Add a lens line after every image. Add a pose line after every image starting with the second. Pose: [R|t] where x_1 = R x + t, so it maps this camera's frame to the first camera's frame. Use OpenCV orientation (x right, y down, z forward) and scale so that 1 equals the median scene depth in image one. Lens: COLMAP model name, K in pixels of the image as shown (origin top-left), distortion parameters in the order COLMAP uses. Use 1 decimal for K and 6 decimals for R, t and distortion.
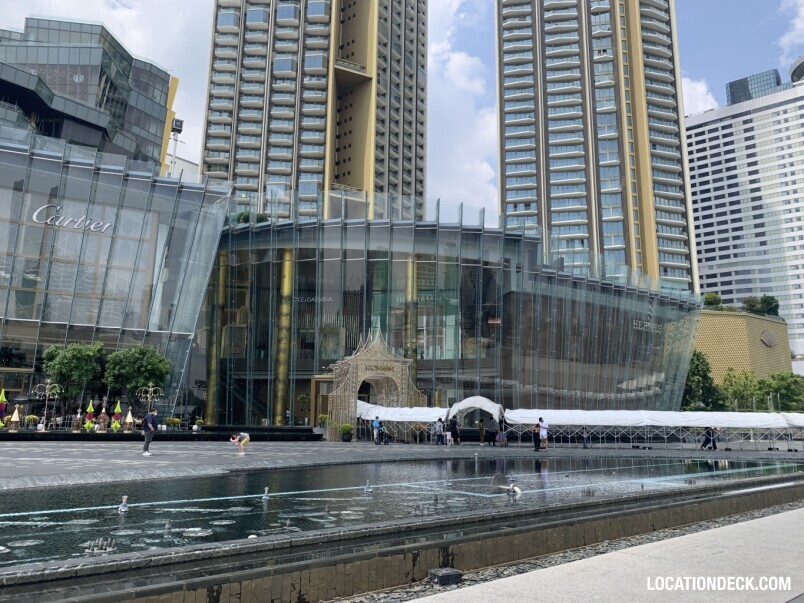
lens RADIAL K [[615.3, 0, 405.7], [0, 615.3, 291.9], [0, 0, 1]] dist [0.035427, -0.031836]
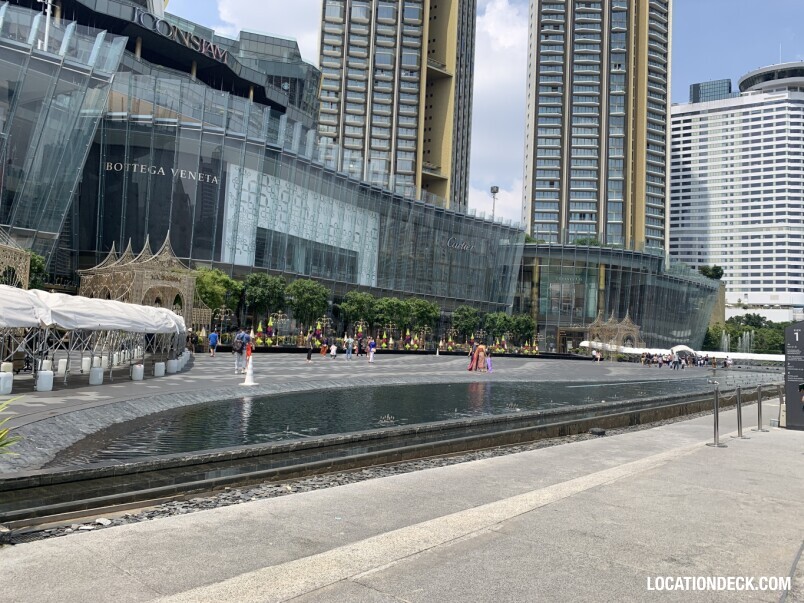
lens RADIAL K [[615.3, 0, 409.9], [0, 615.3, 292.1], [0, 0, 1]] dist [0.035427, -0.031836]
pose [[0.986276, 0.046066, 0.158545, -0.306372], [-0.066784, 0.989532, 0.127934, -0.063030], [-0.150992, -0.136766, 0.979028, -0.269645]]
